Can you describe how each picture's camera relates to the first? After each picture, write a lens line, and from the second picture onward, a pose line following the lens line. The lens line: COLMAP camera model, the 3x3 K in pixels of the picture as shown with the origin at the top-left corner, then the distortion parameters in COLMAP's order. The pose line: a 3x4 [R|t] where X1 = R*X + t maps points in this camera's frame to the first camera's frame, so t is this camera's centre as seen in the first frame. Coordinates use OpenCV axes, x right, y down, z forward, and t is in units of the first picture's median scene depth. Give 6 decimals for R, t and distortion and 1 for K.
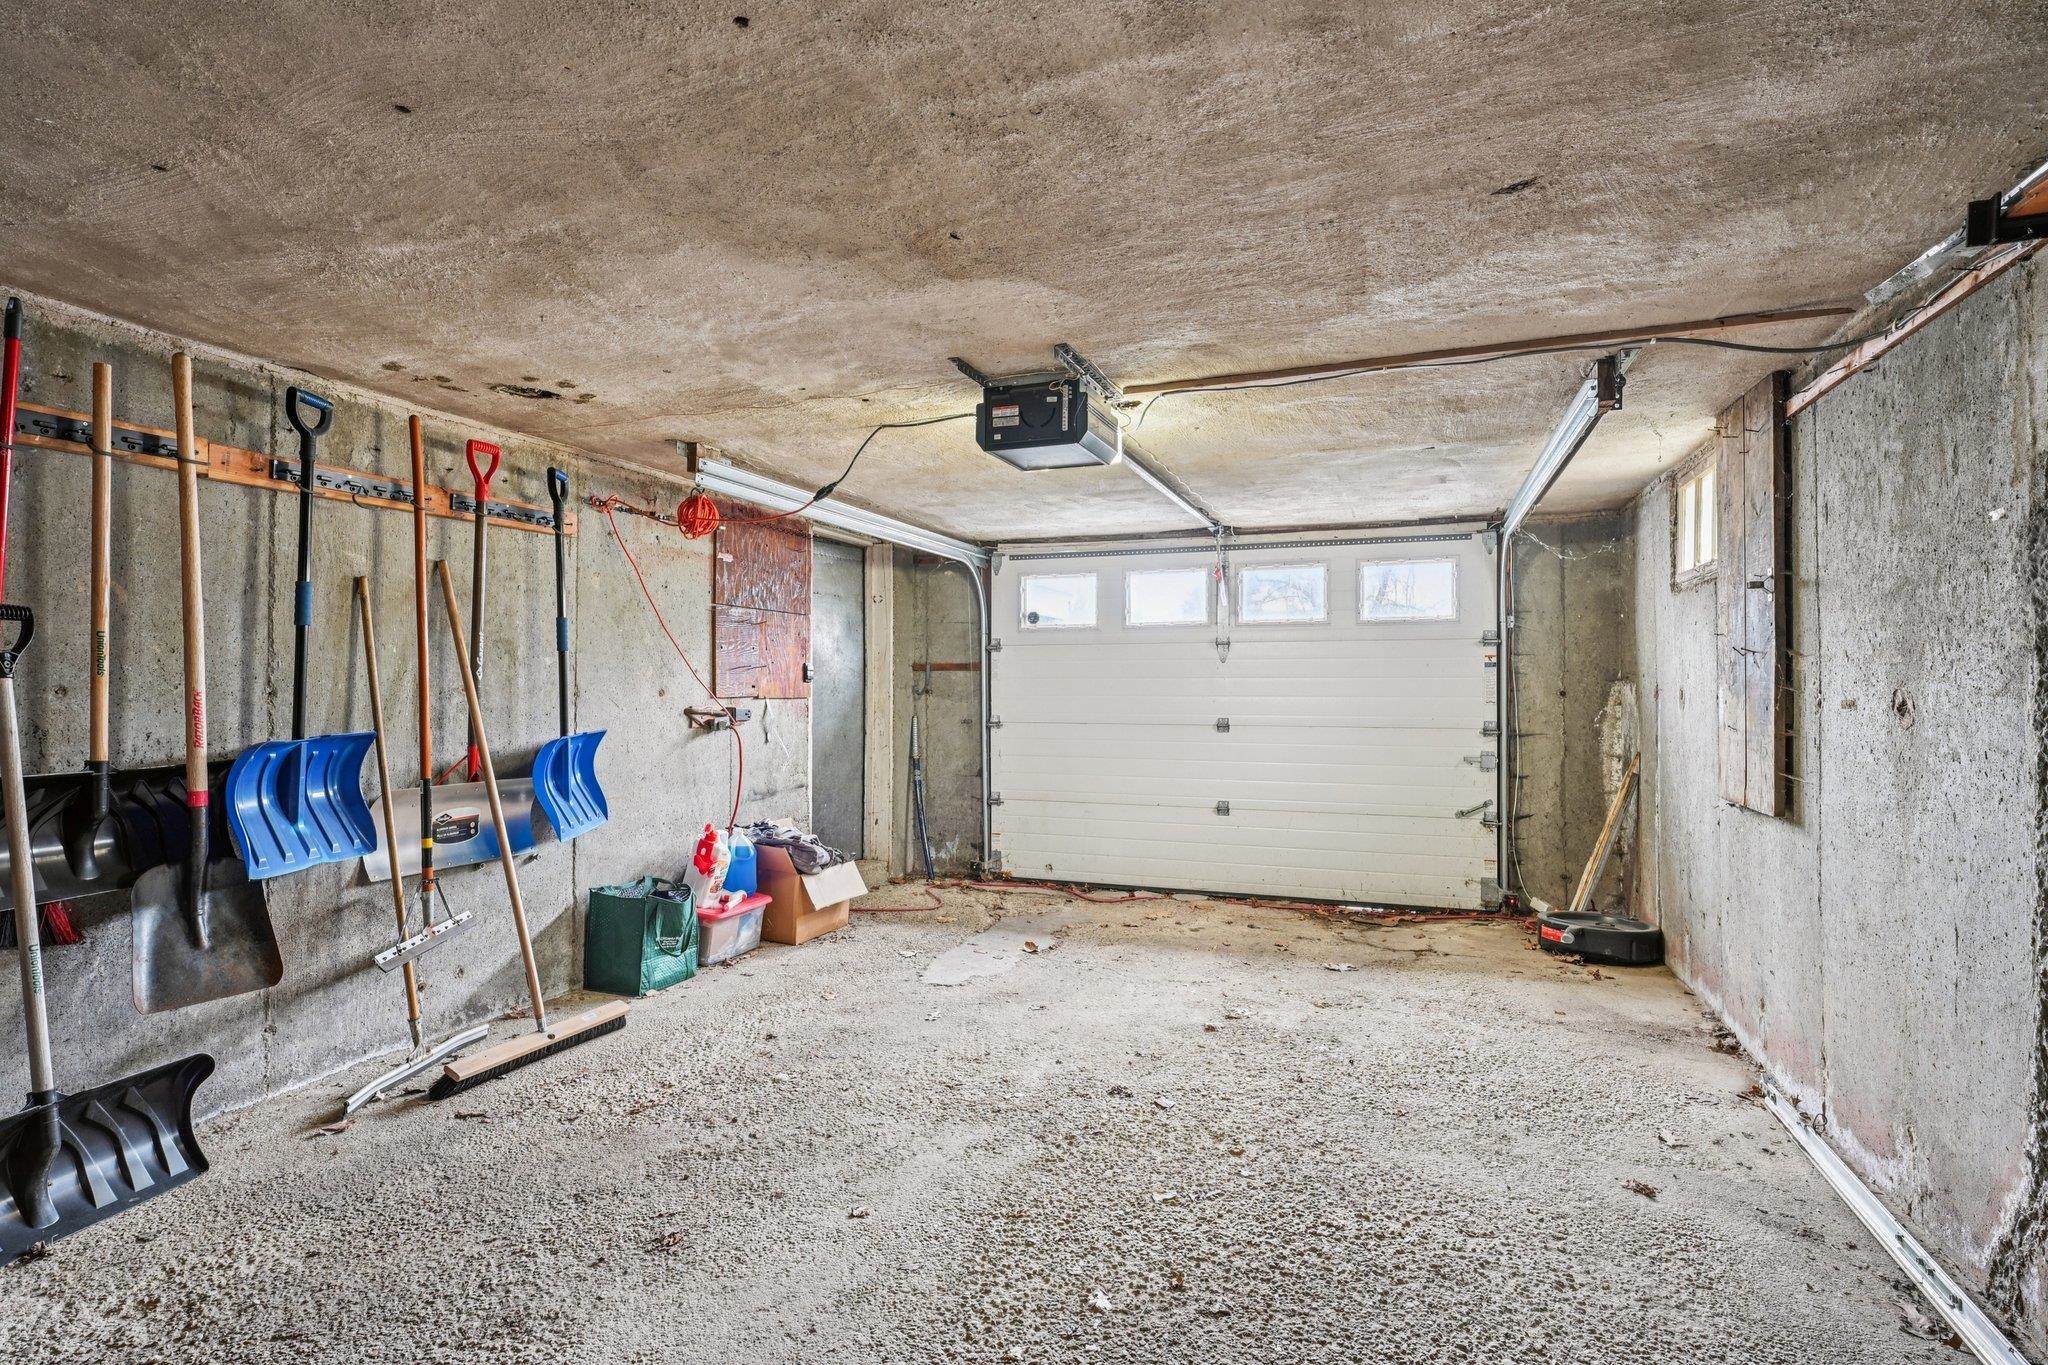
lens RADIAL K [[1073.5, 0, 1018.0], [0, 1073.5, 676.6], [0, 0, 1]] dist [-0.002854, 0.000354]
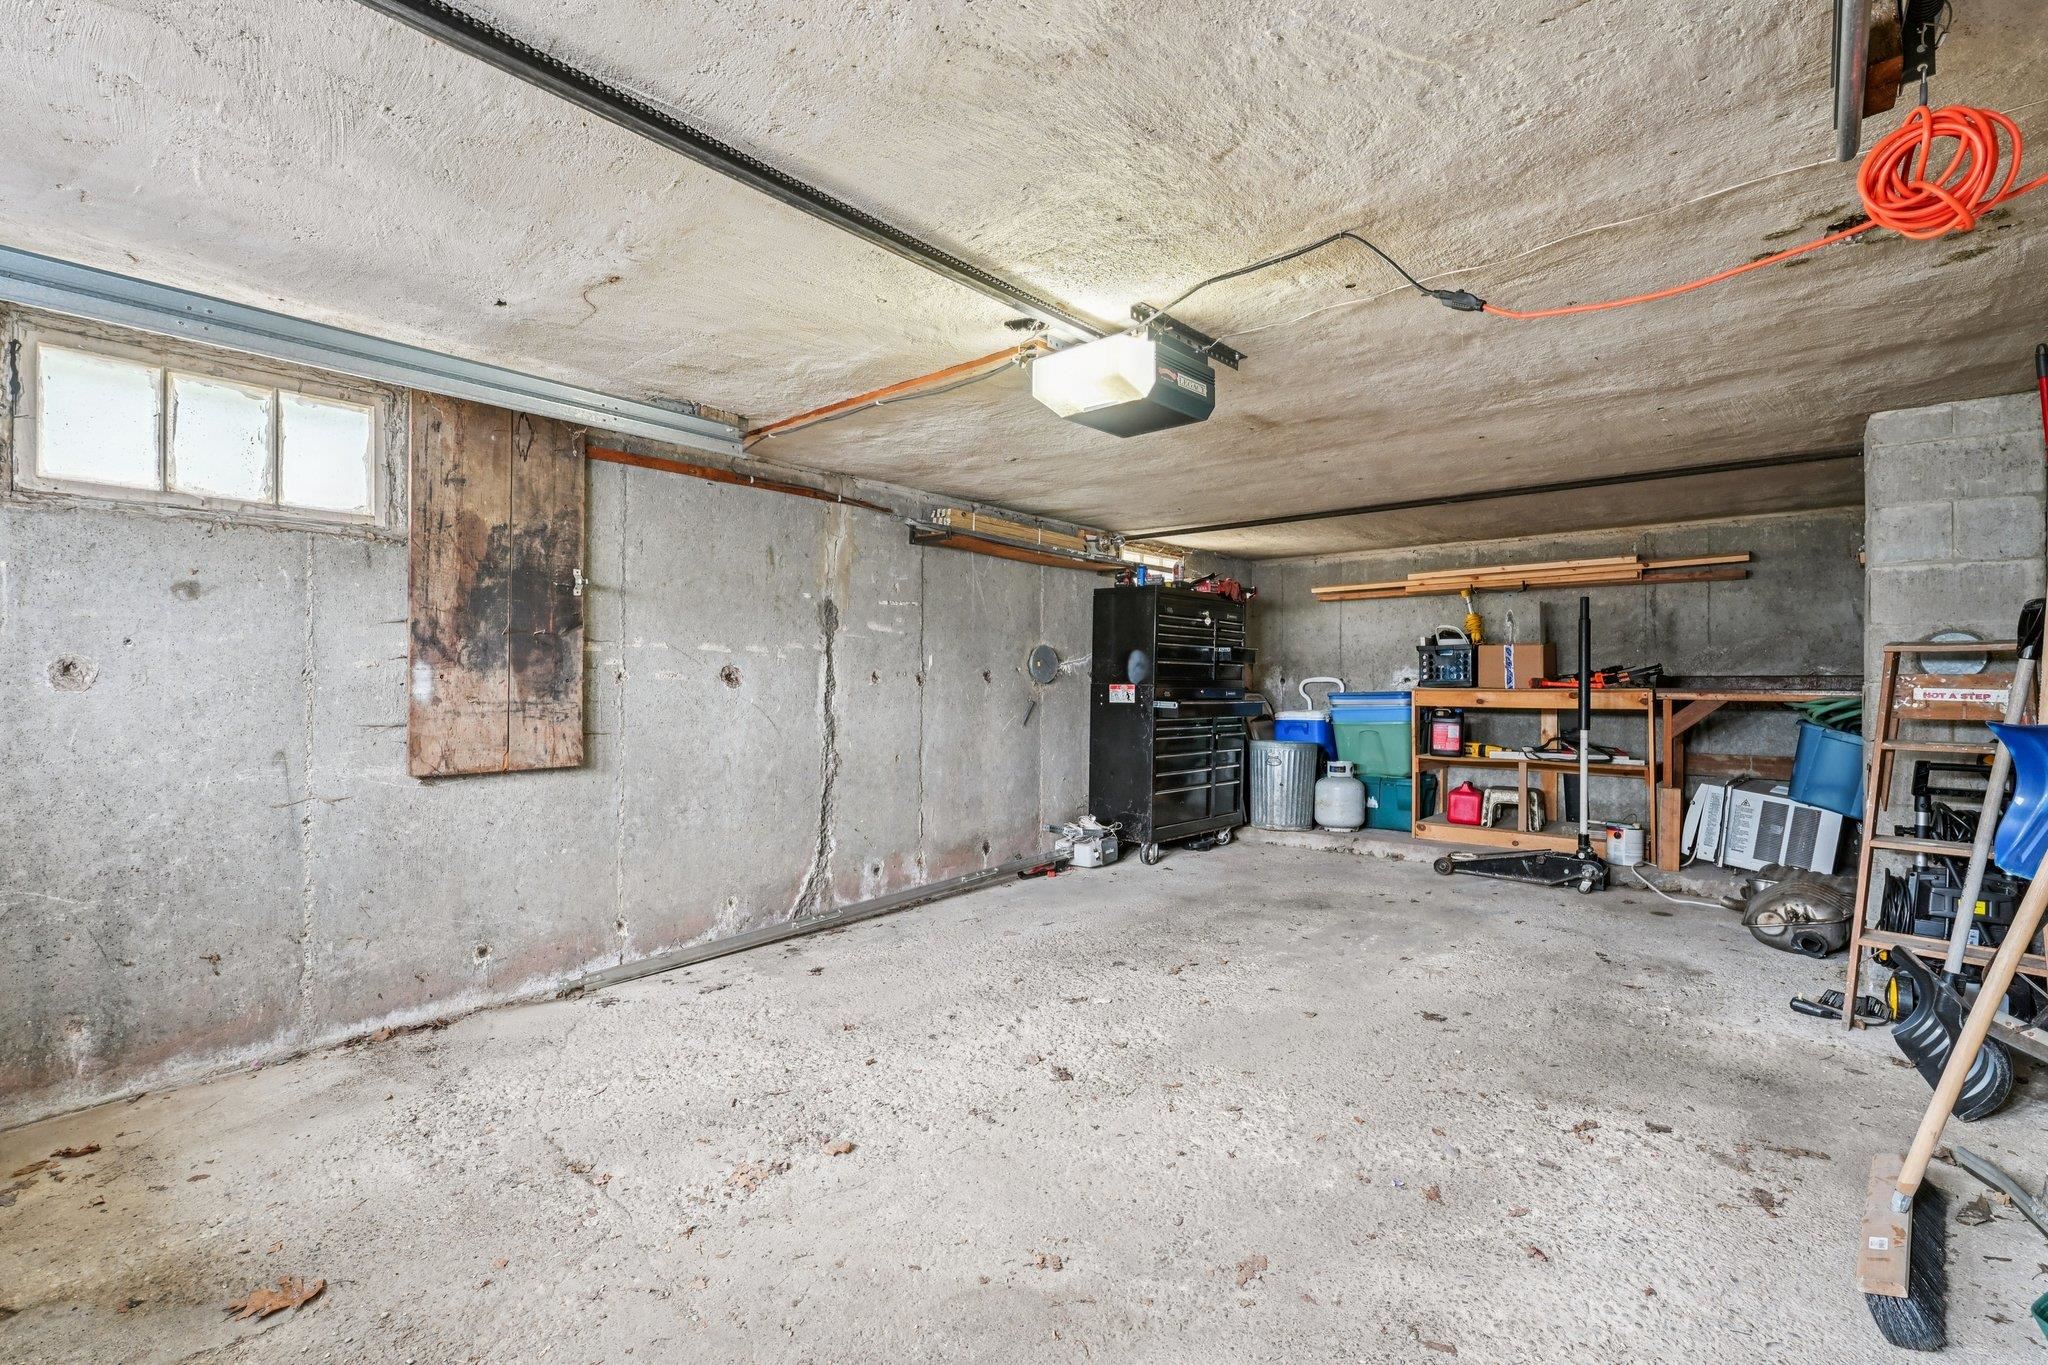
lens RADIAL K [[928.0, 0, 1017.4], [0, 928.0, 684.6], [0, 0, 1]] dist [-0.000275, -0.000161]
pose [[-0.938074, -0.006334, 0.346377, -0.150024], [-0.005604, 0.999979, 0.003110, 0.025729], [-0.346390, 0.000977, -0.938090, 1.696991]]
